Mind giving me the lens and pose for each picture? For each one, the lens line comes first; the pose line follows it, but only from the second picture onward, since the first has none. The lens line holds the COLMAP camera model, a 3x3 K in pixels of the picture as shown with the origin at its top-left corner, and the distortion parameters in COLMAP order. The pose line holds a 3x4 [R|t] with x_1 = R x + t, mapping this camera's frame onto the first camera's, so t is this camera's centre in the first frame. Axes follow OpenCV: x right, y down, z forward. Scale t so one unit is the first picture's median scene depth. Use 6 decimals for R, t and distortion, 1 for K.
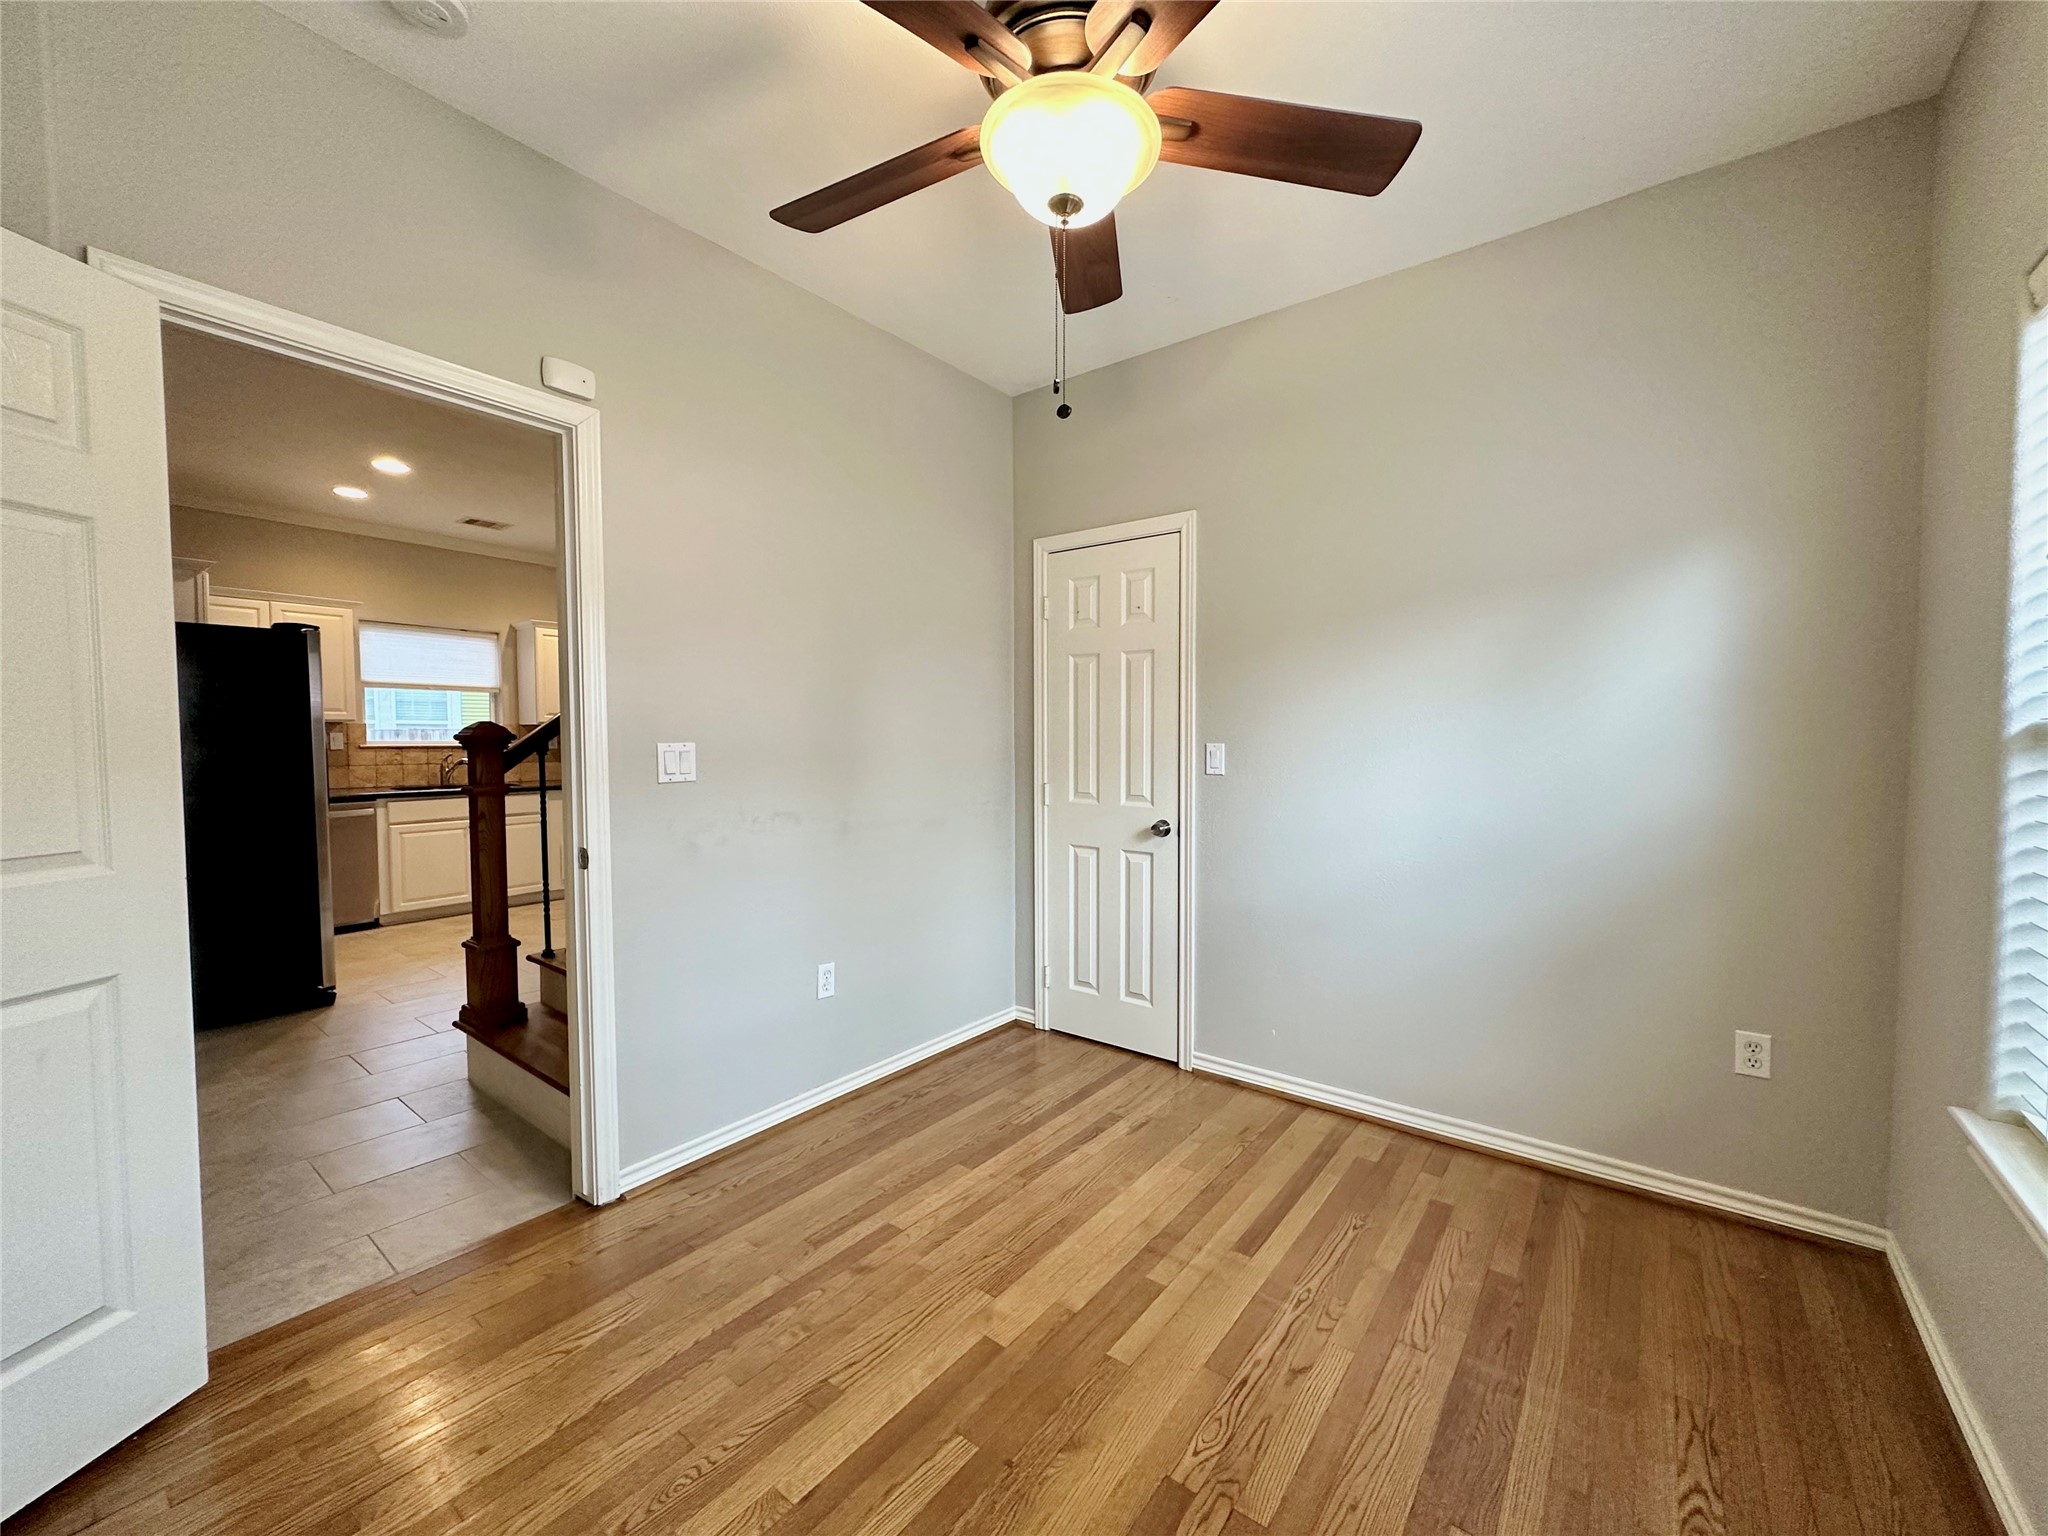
lens RADIAL K [[817.4, 0, 1022.5], [0, 817.4, 774.5], [0, 0, 1]] dist [-0.006135, 0.001152]
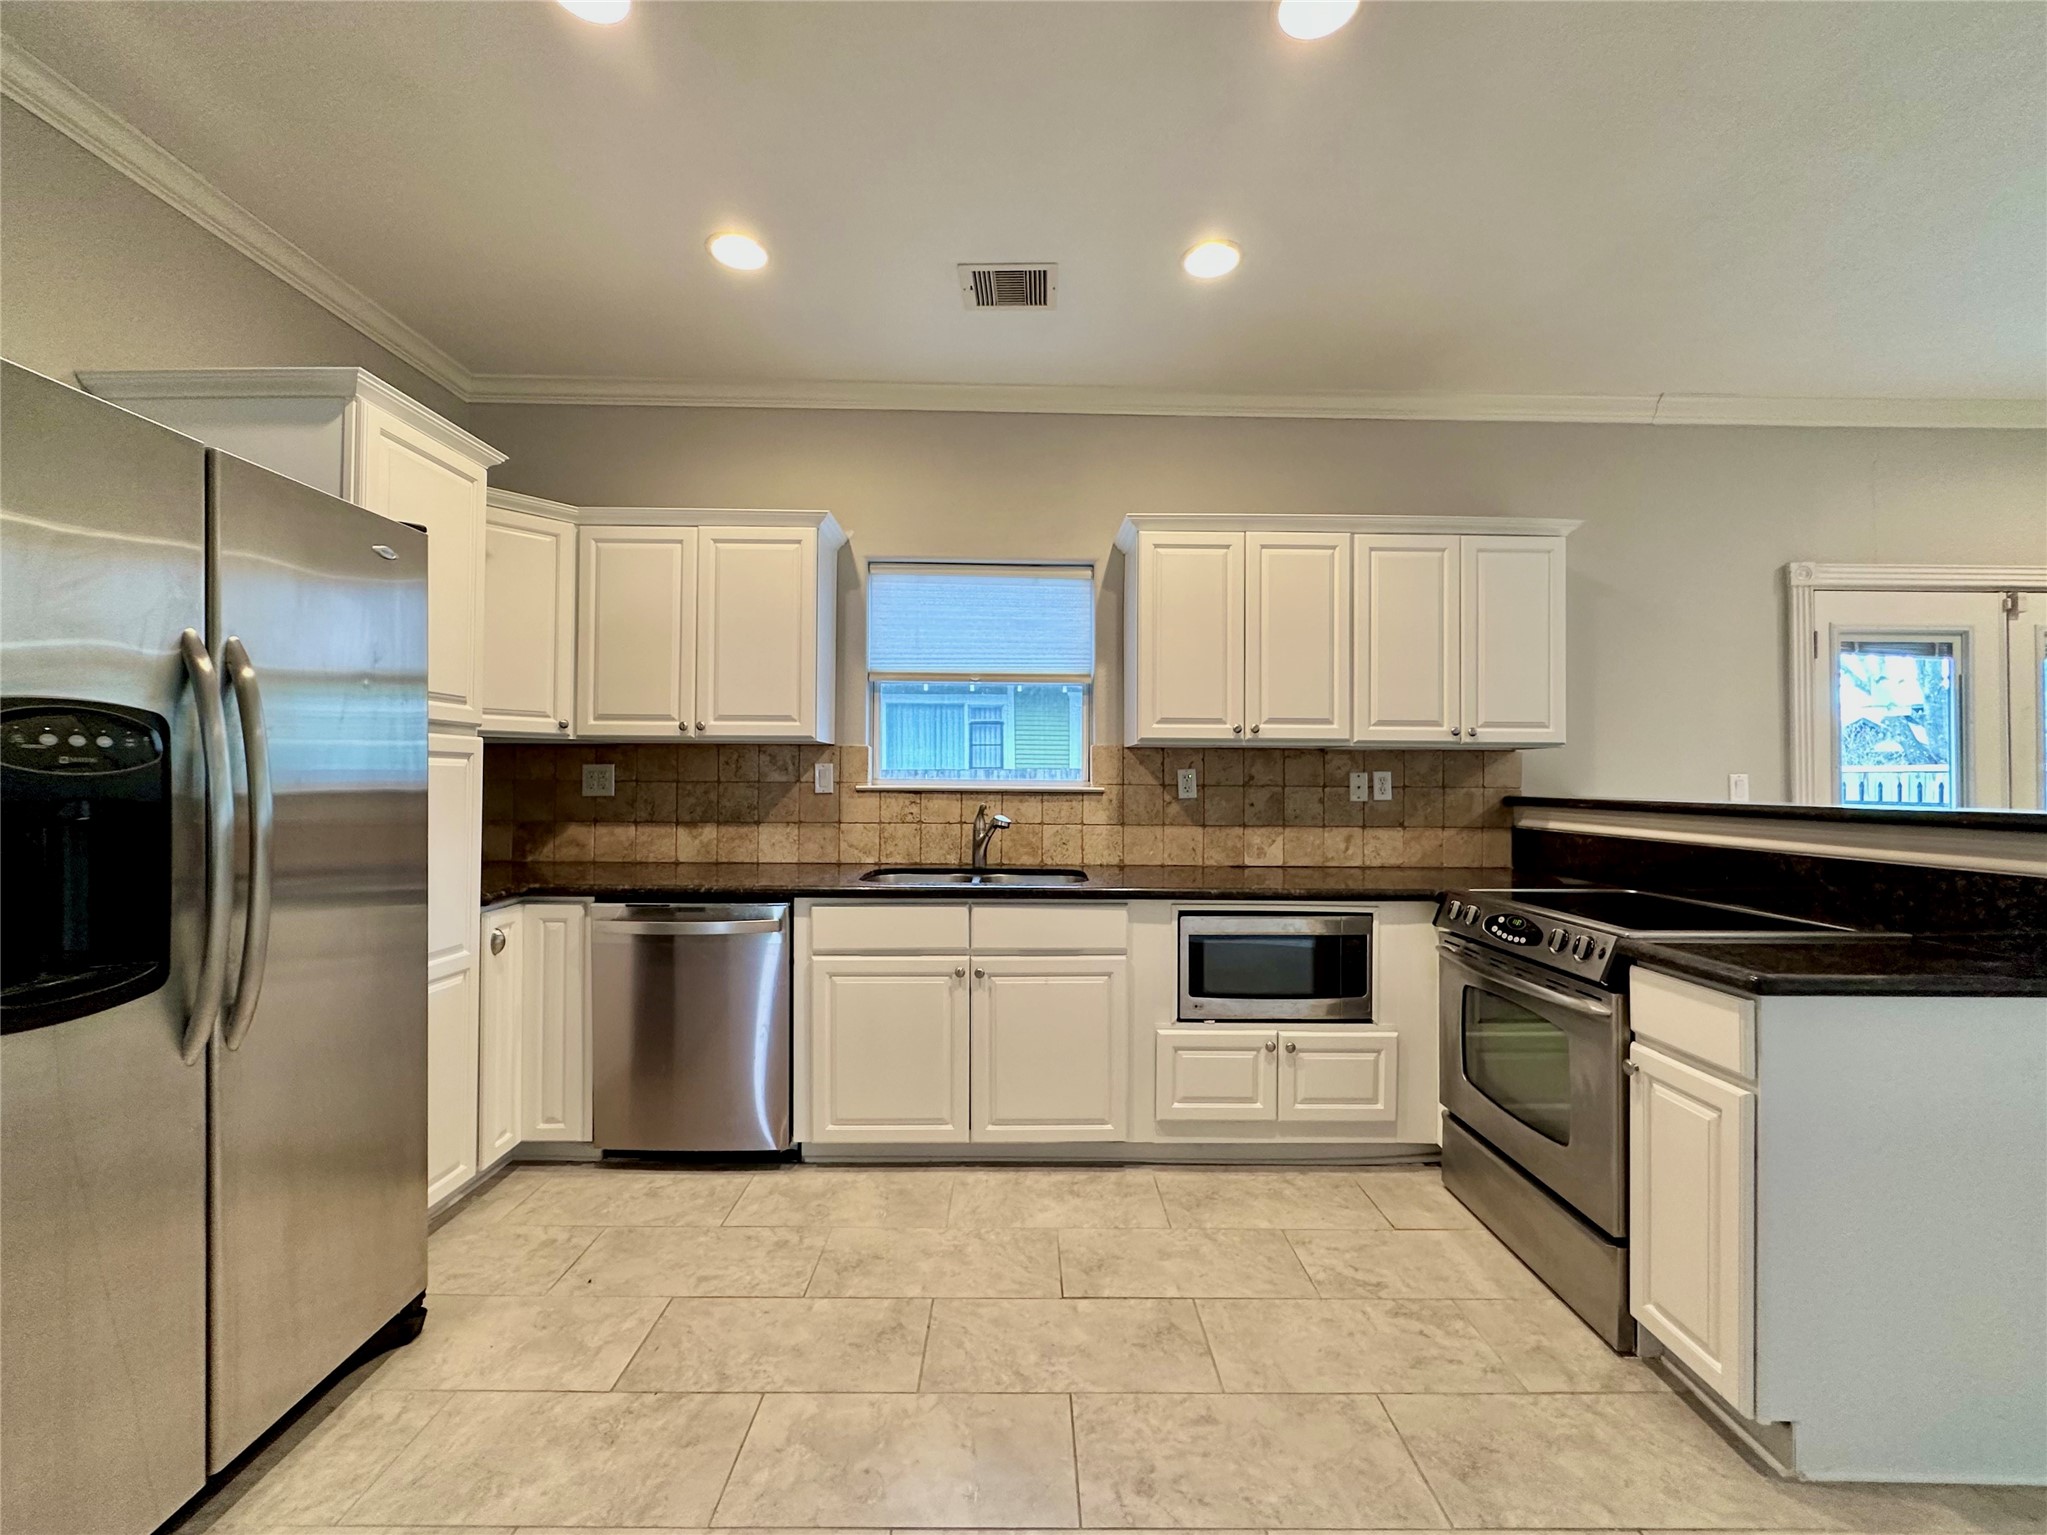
lens RADIAL K [[843.7, 0, 1021.5], [0, 843.7, 769.8], [0, 0, 1]] dist [-0.002952, -0.000224]
pose [[0.613364, -0.009878, -0.789739, -0.207446], [-0.038618, 0.998351, -0.042481, -0.019054], [0.788856, 0.056555, 0.611971, 0.517229]]
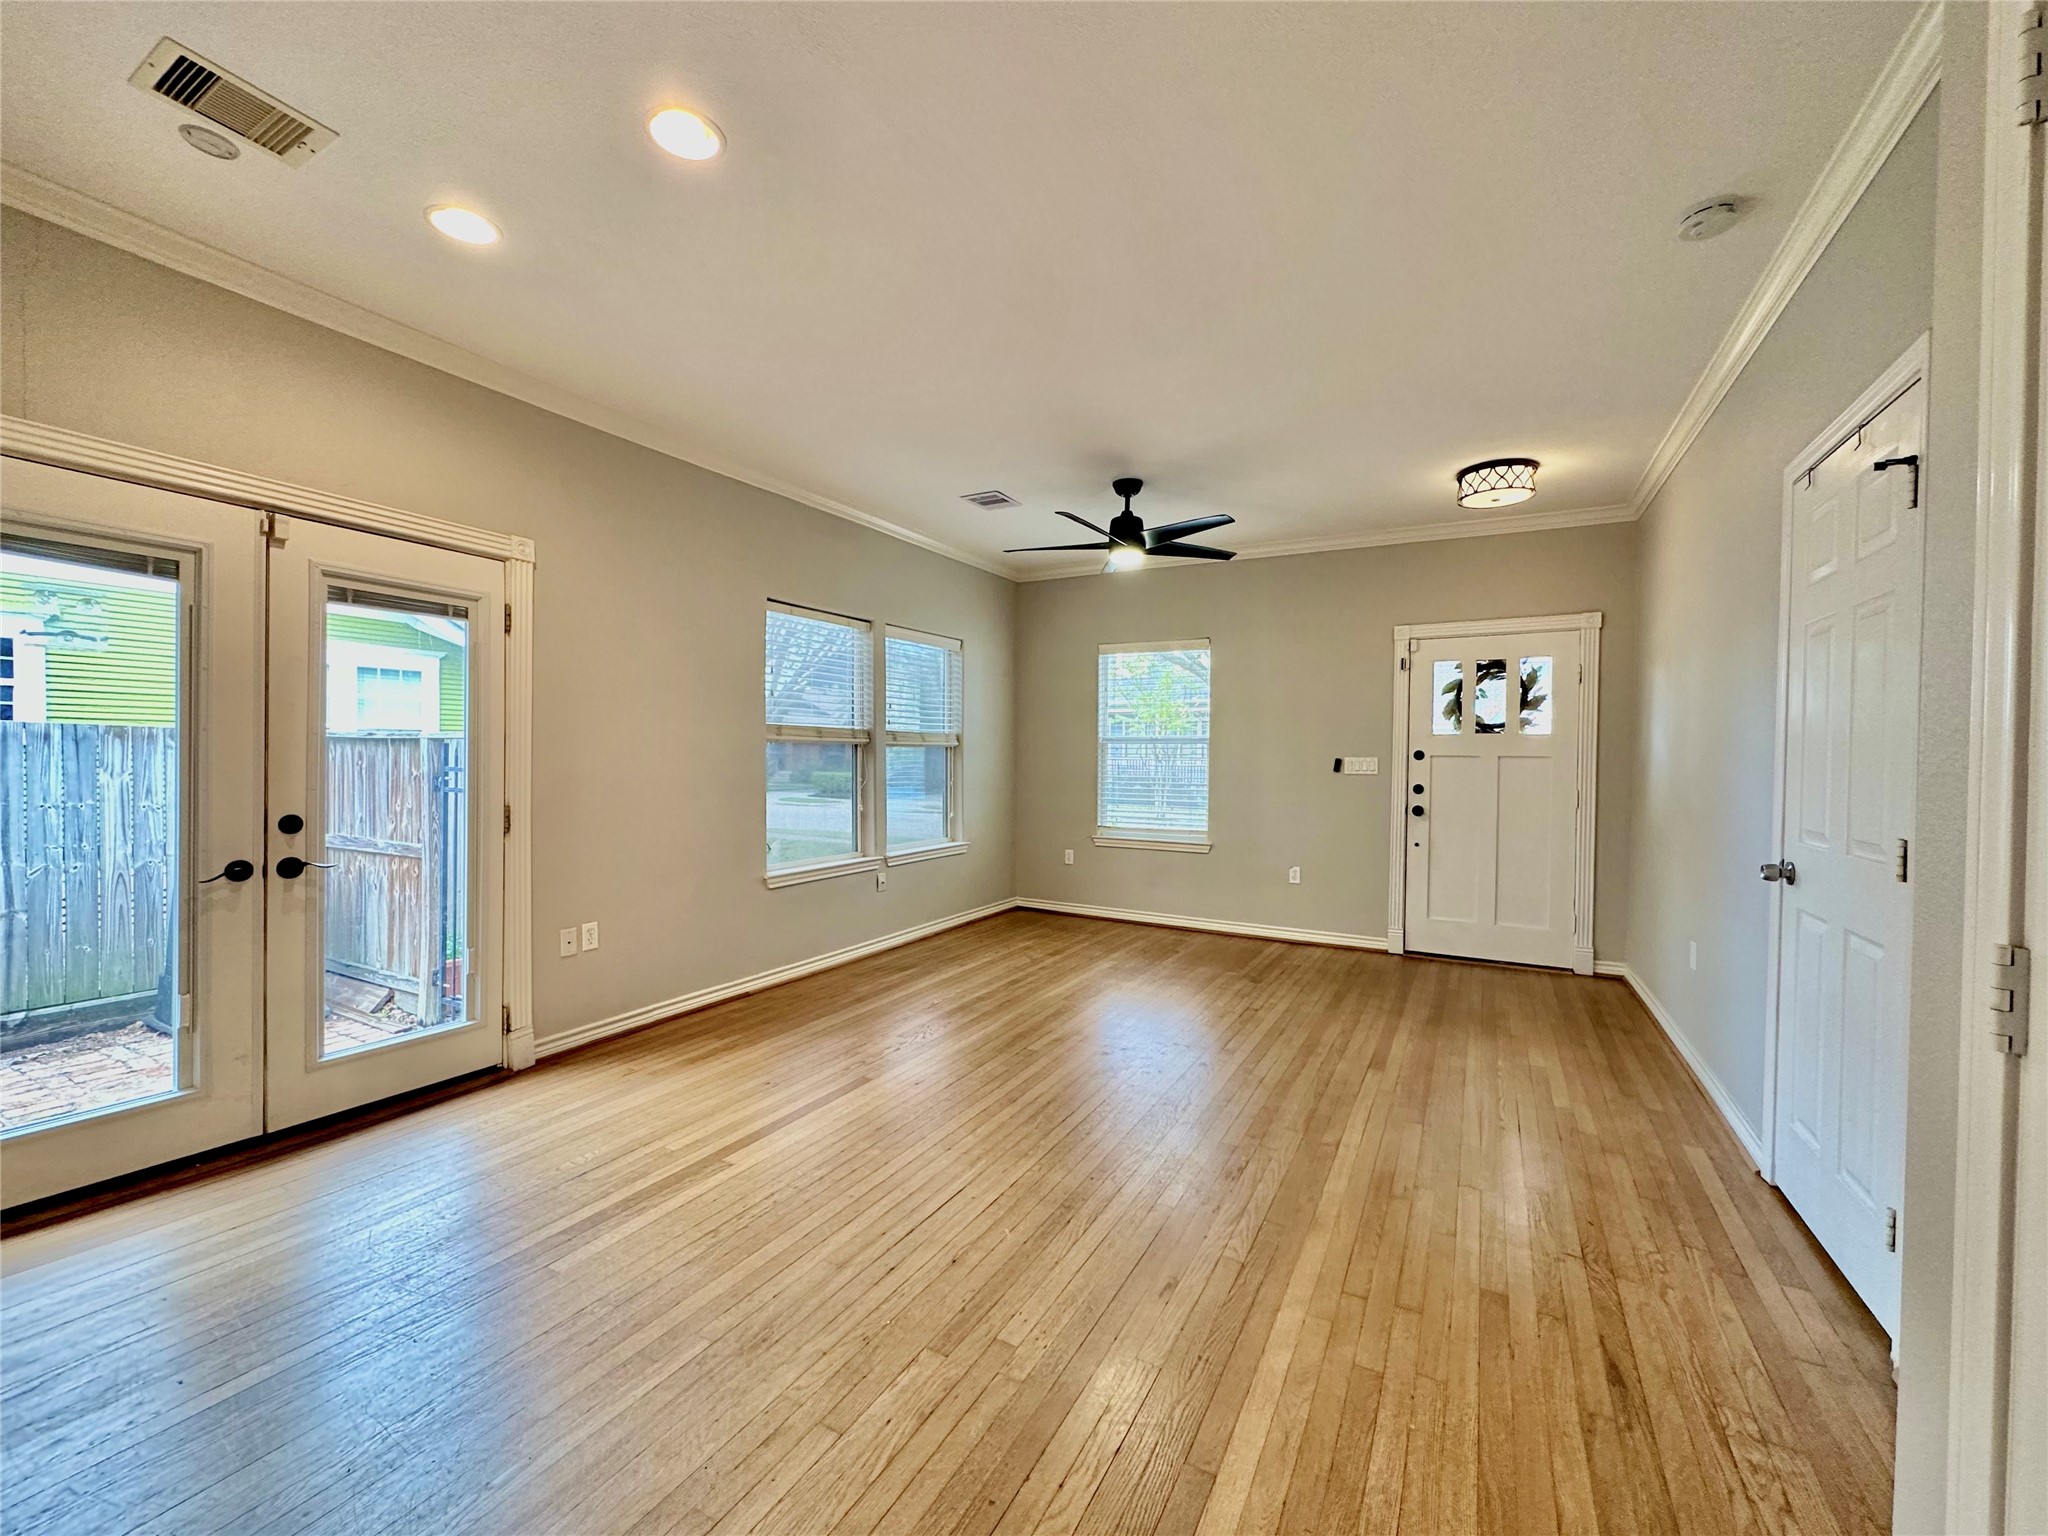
lens RADIAL K [[817.4, 0, 1019.6], [0, 817.4, 768.1], [0, 0, 1]] dist [-0.006135, 0.001152]
pose [[0.988758, 0.009589, 0.149220, 0.005654], [-0.004878, 0.999479, -0.031899, -0.031601], [-0.149448, 0.030812, 0.988289, 0.778877]]
